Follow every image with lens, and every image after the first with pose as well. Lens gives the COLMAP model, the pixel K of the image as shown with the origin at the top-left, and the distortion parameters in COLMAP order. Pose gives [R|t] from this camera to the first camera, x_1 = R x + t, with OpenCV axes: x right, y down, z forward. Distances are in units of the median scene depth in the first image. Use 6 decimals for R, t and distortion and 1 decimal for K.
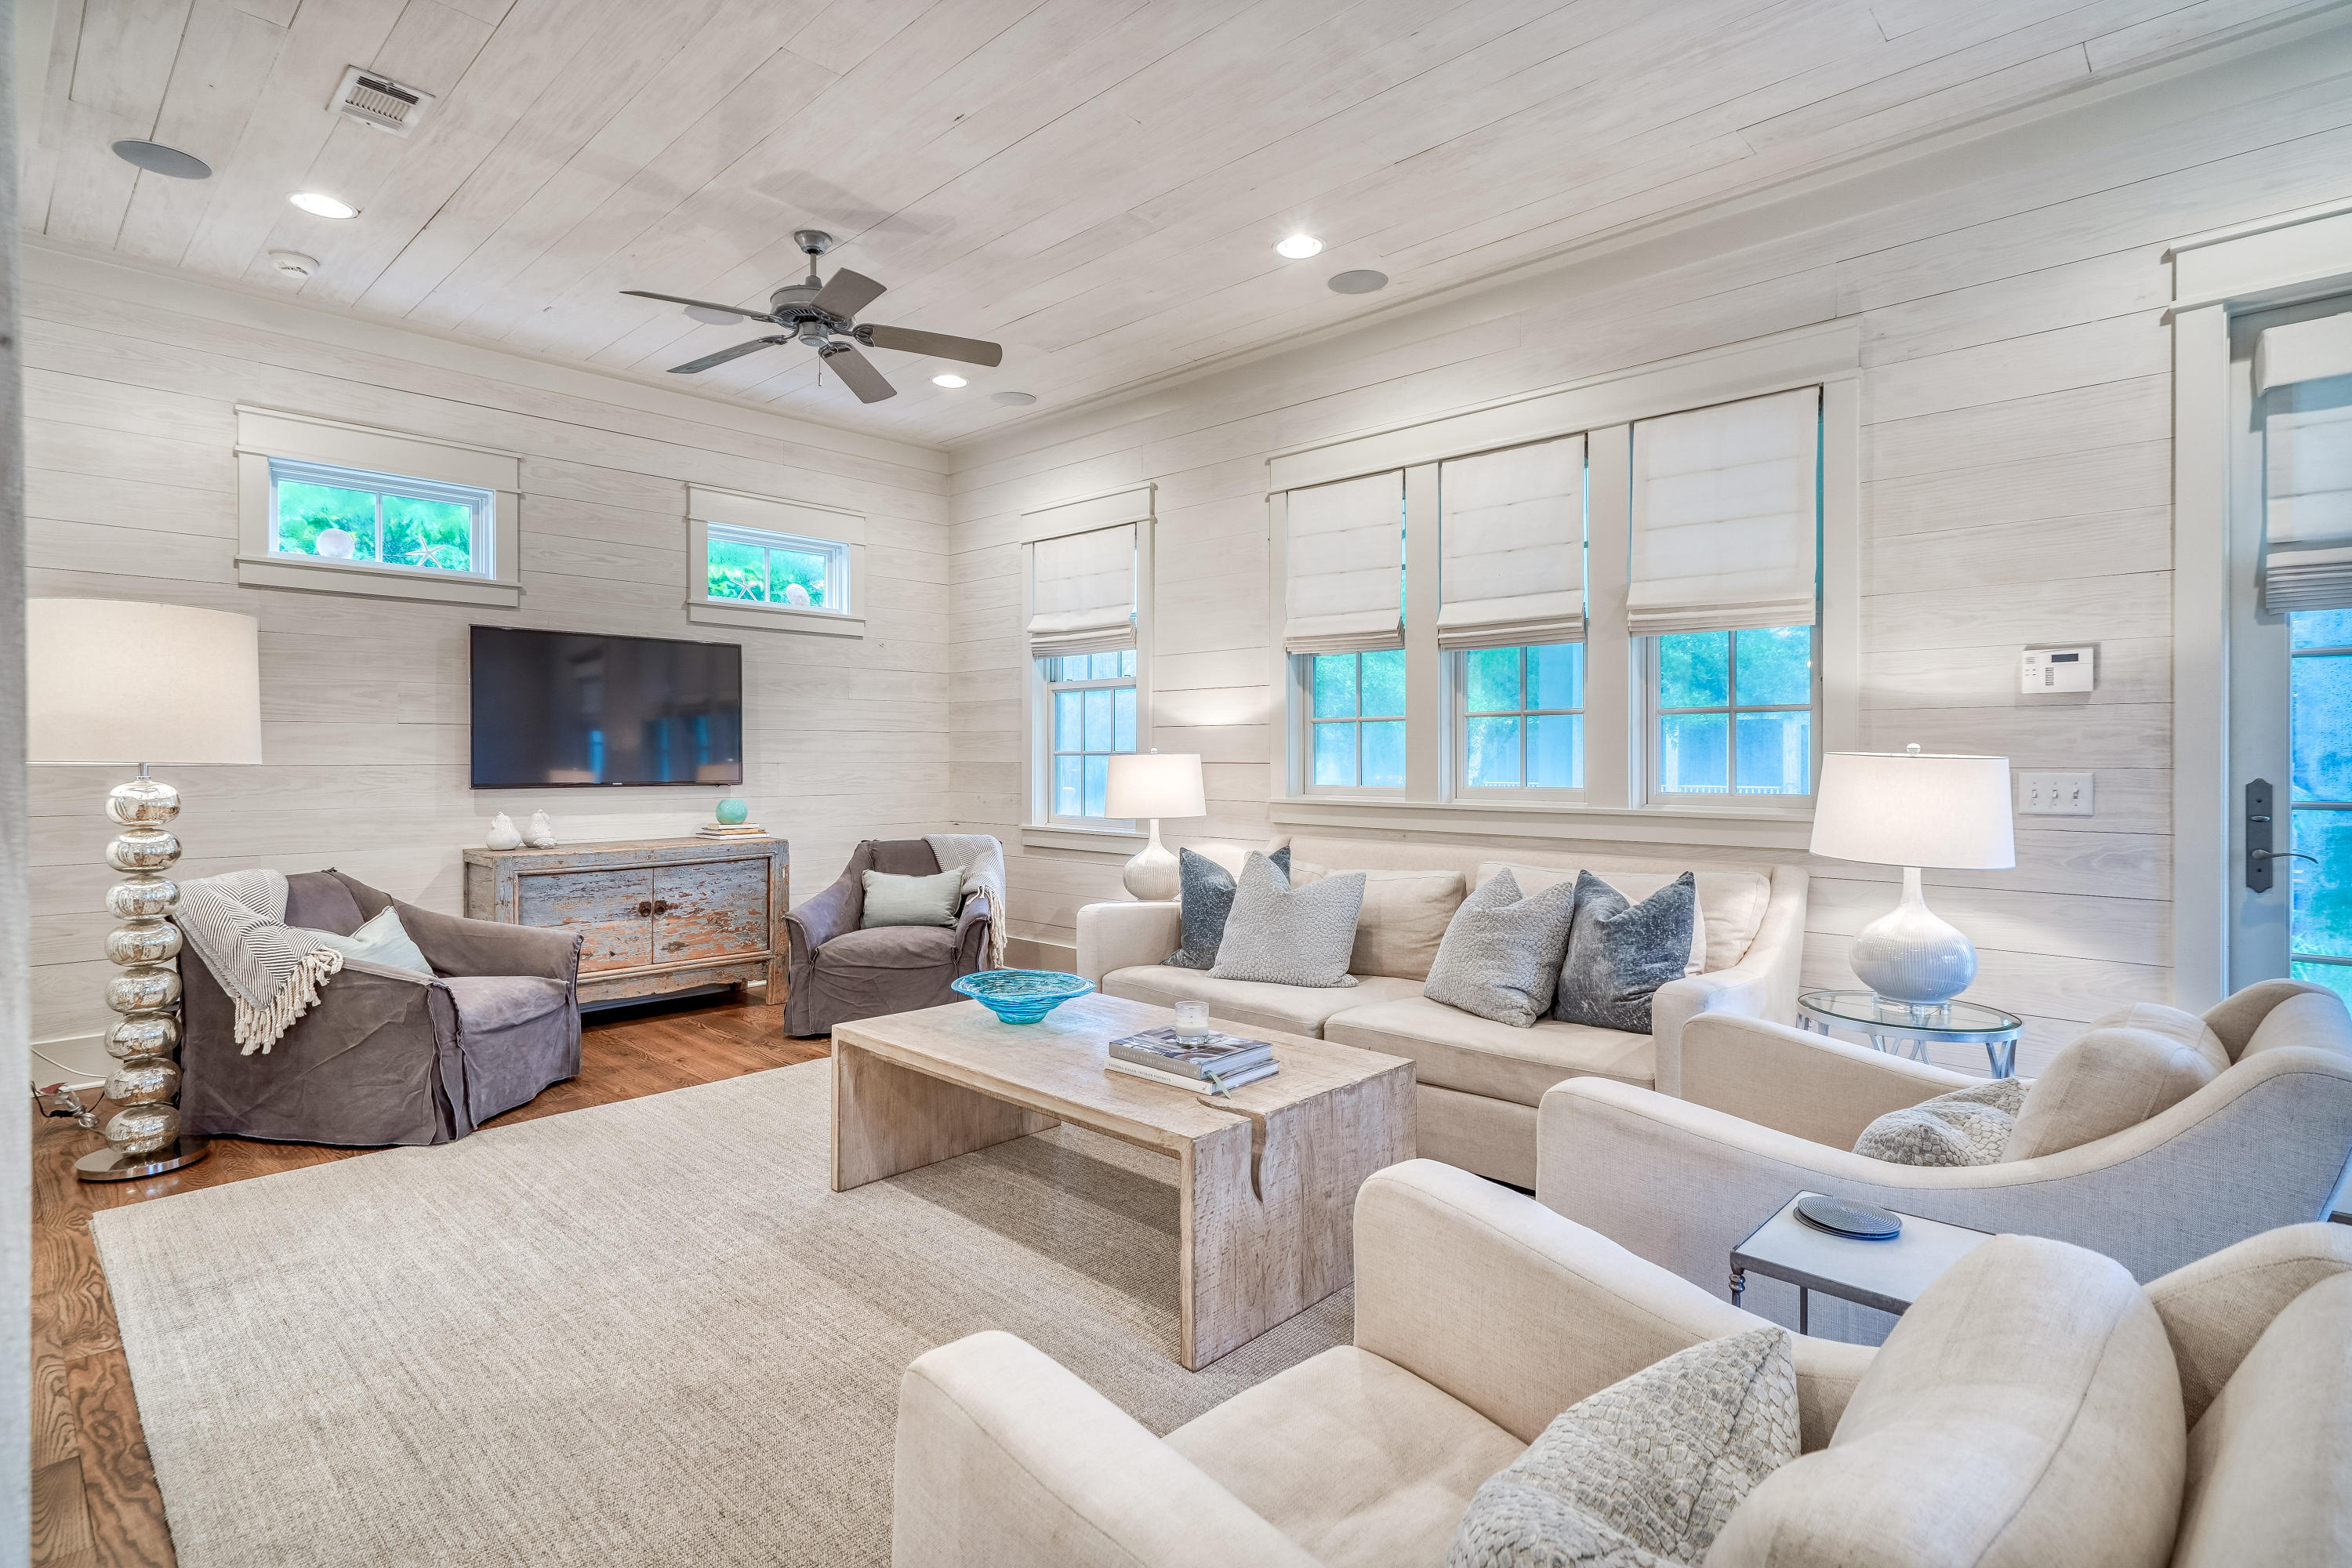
lens RADIAL K [[1135.2, 0, 1181.2], [0, 1135.2, 762.0], [0, 0, 1]] dist [-0.000608, 0.000489]
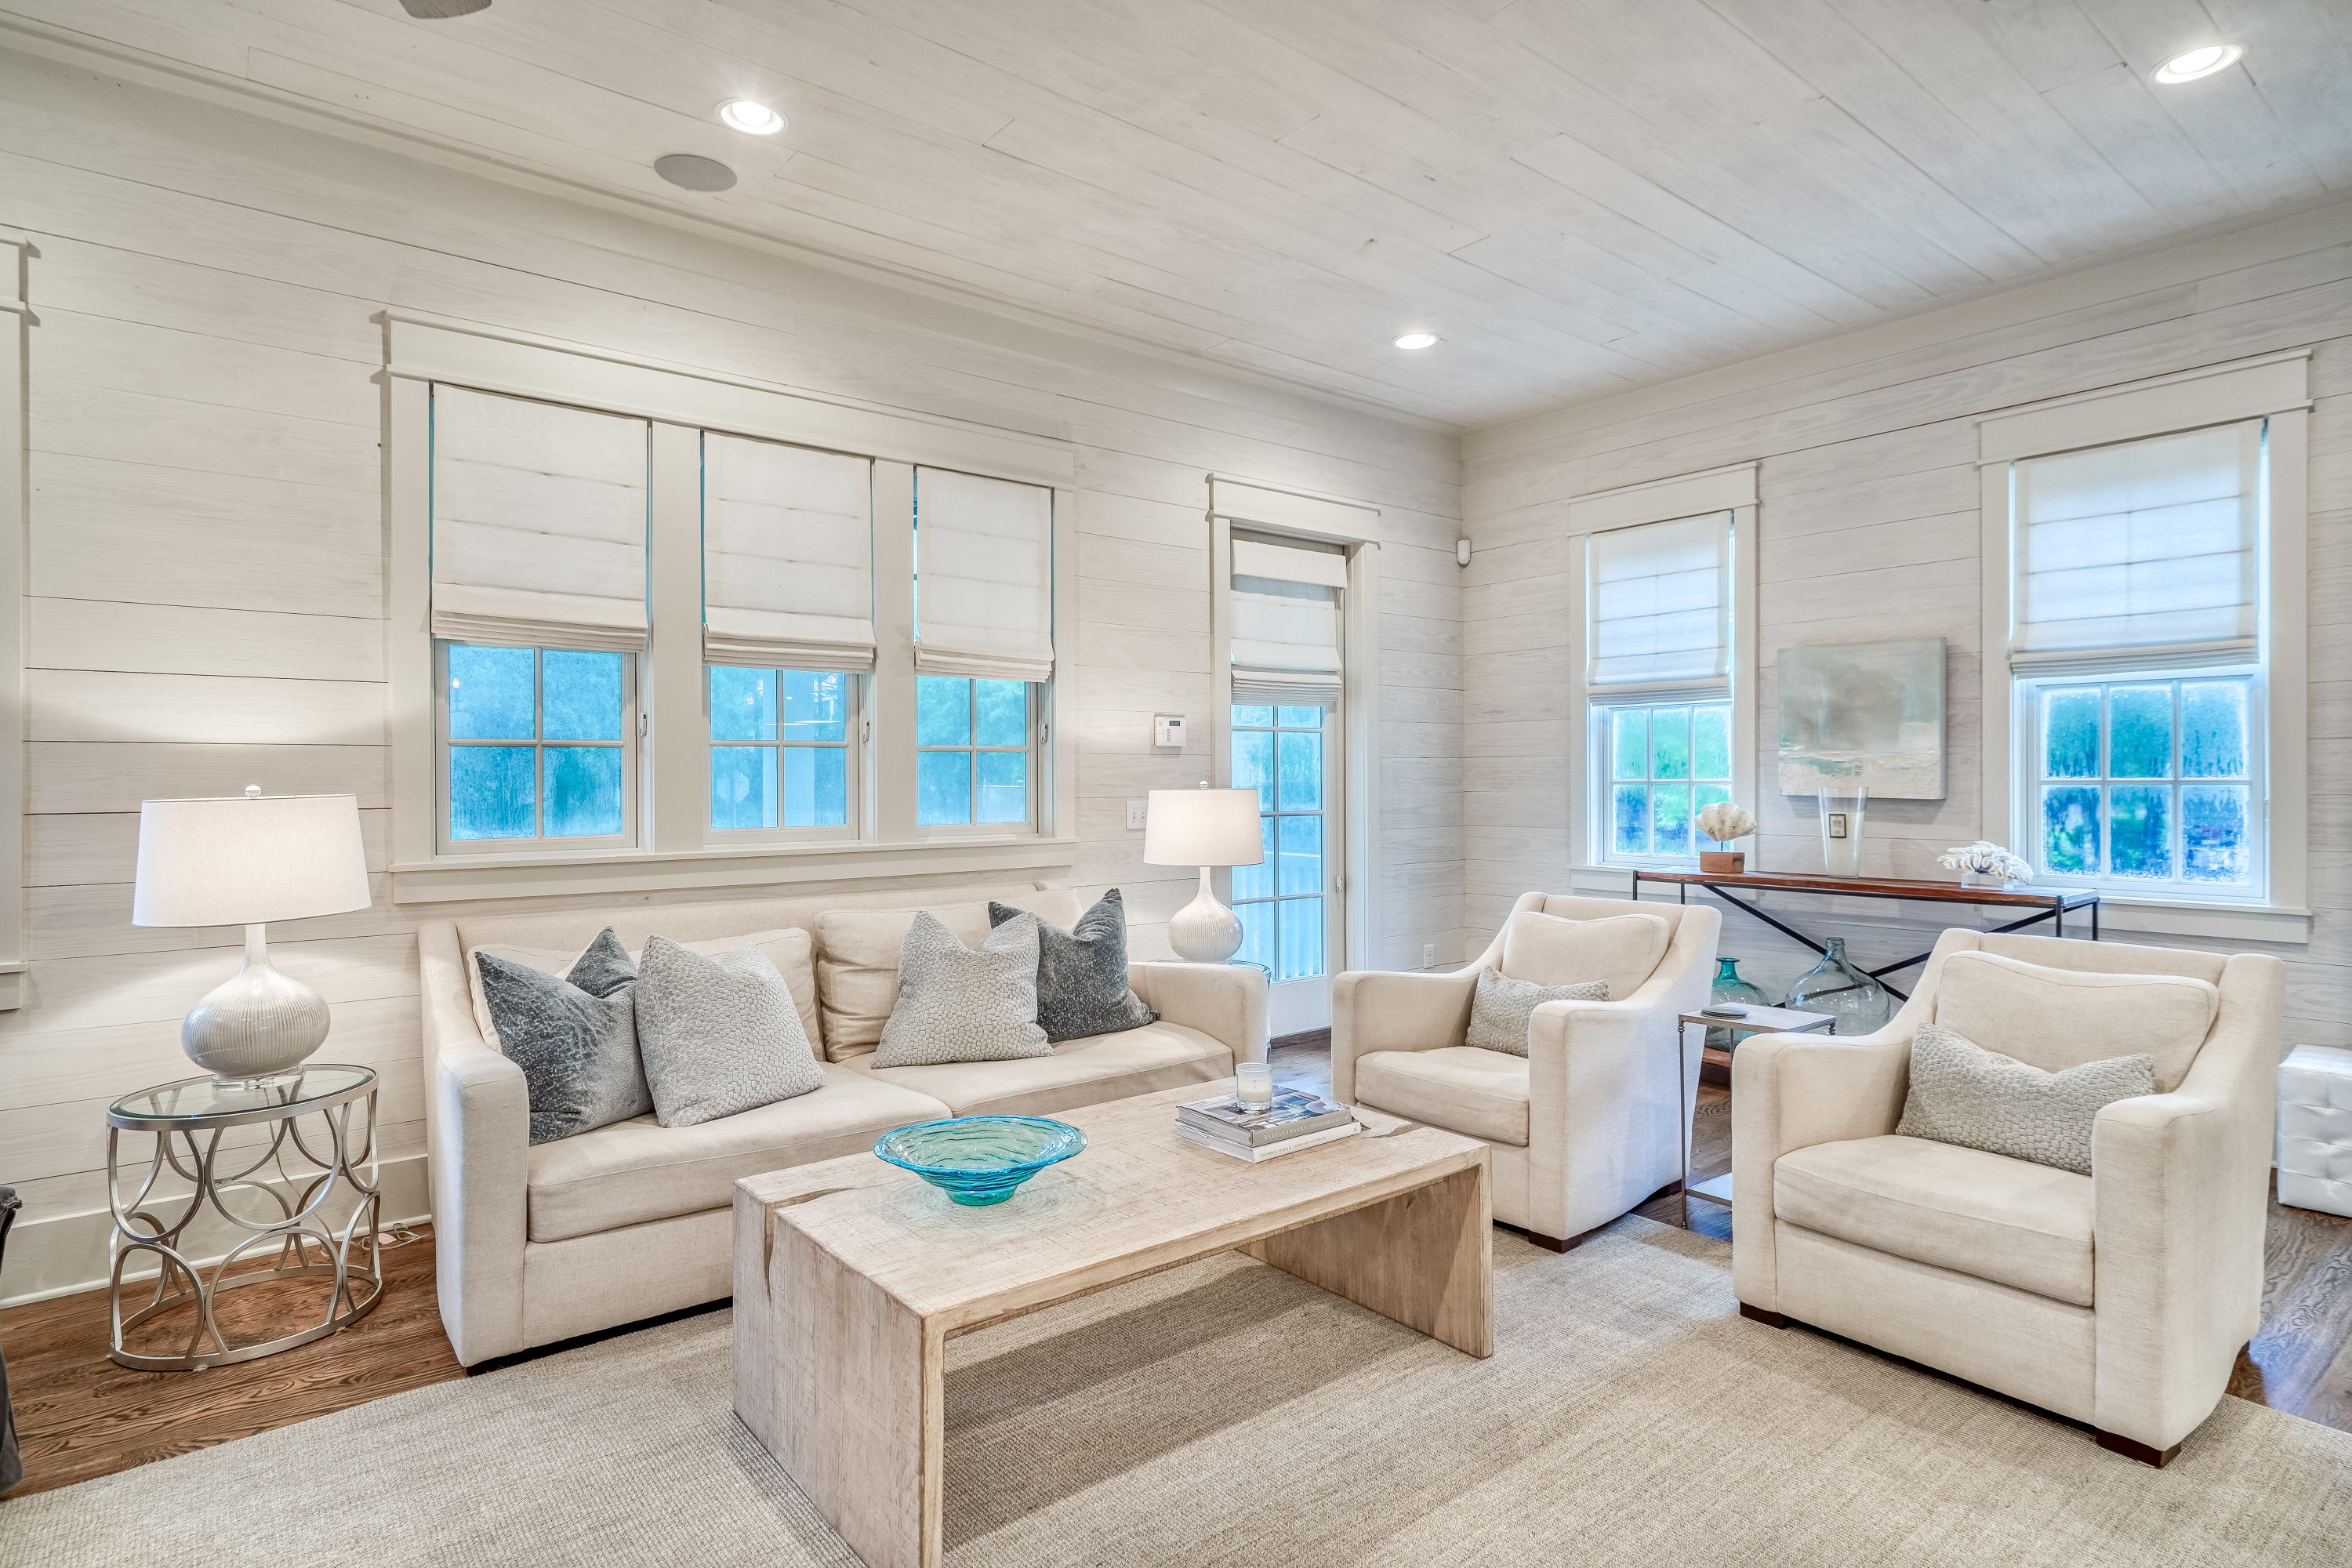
lens RADIAL K [[1224.6, 0, 1131.5], [0, 1224.6, 782.2], [0, 0, 1]] dist [0.002252, 0.000319]
pose [[0.157276, 0.001228, 0.987554, -0.666152], [0.013730, 0.999900, -0.003430, -0.006880], [-0.987459, 0.014099, 0.157243, 0.641373]]
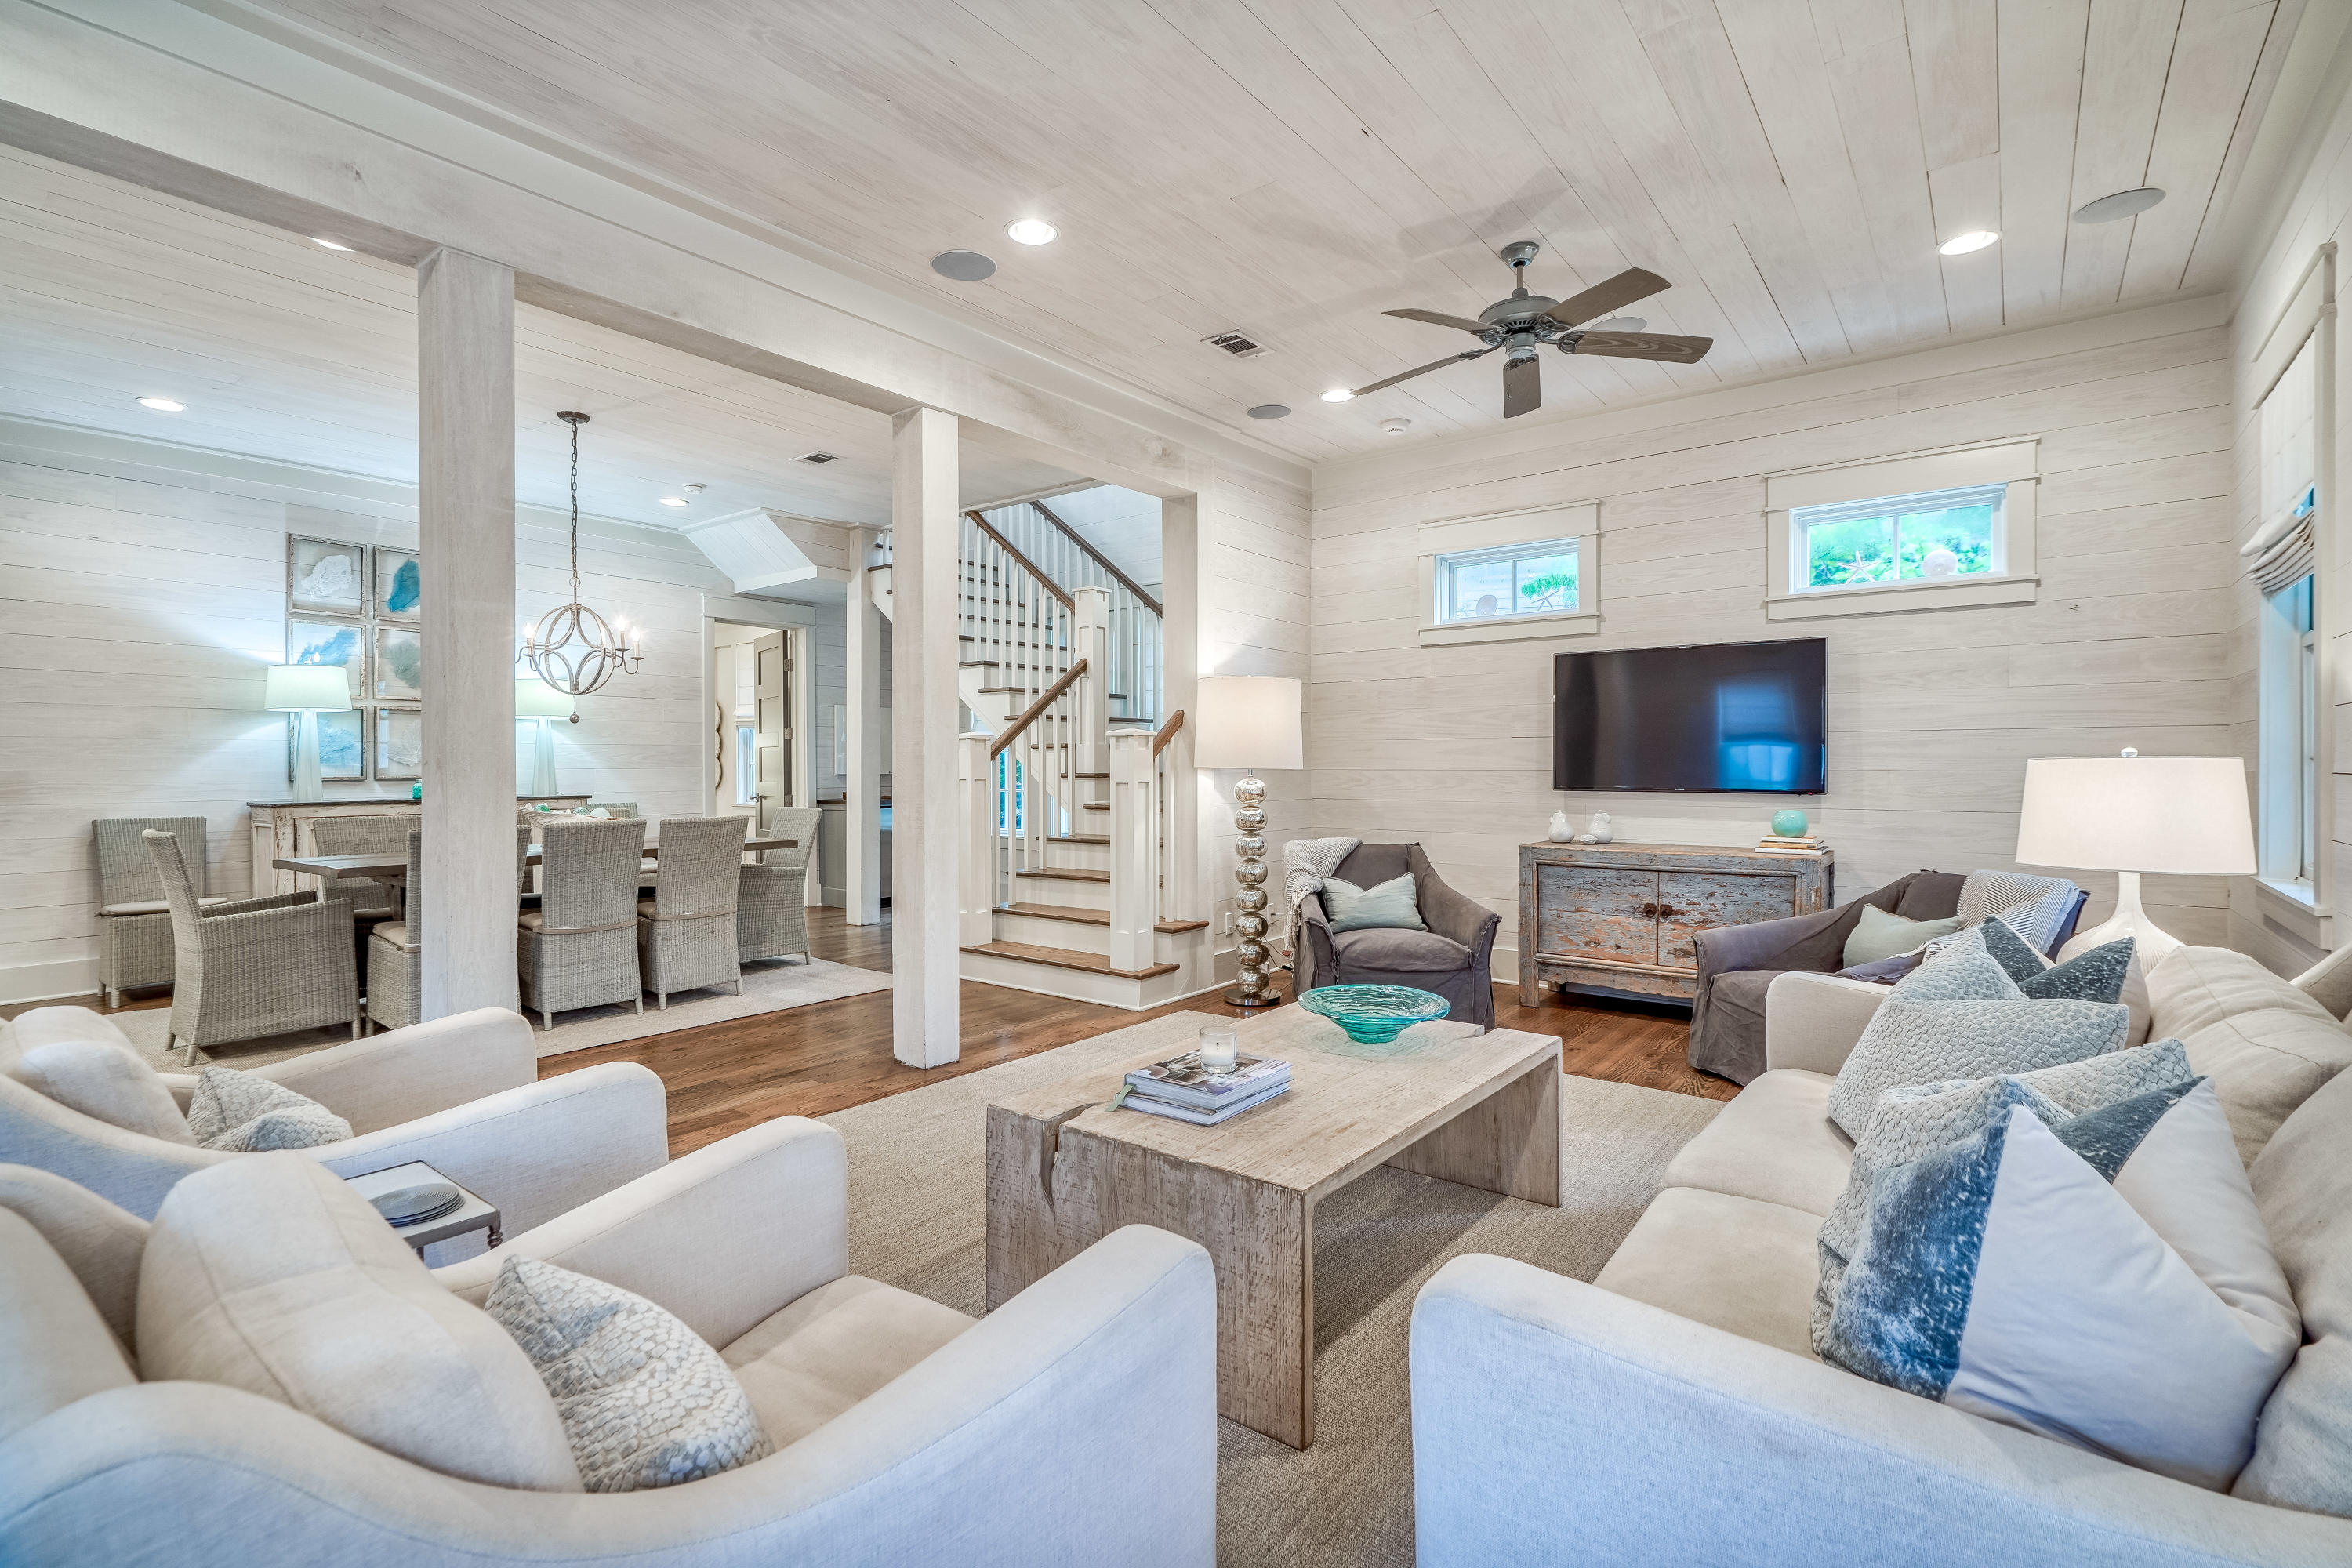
lens RADIAL K [[1098.3, 0, 1166.3], [0, 1098.3, 769.0], [0, 0, 1]] dist [-0.000357, 0.000186]
pose [[0.093385, 0.005069, -0.995617, 0.624025], [-0.002564, 0.999985, 0.004851, -0.004290], [0.995627, 0.002100, 0.093397, 0.599437]]
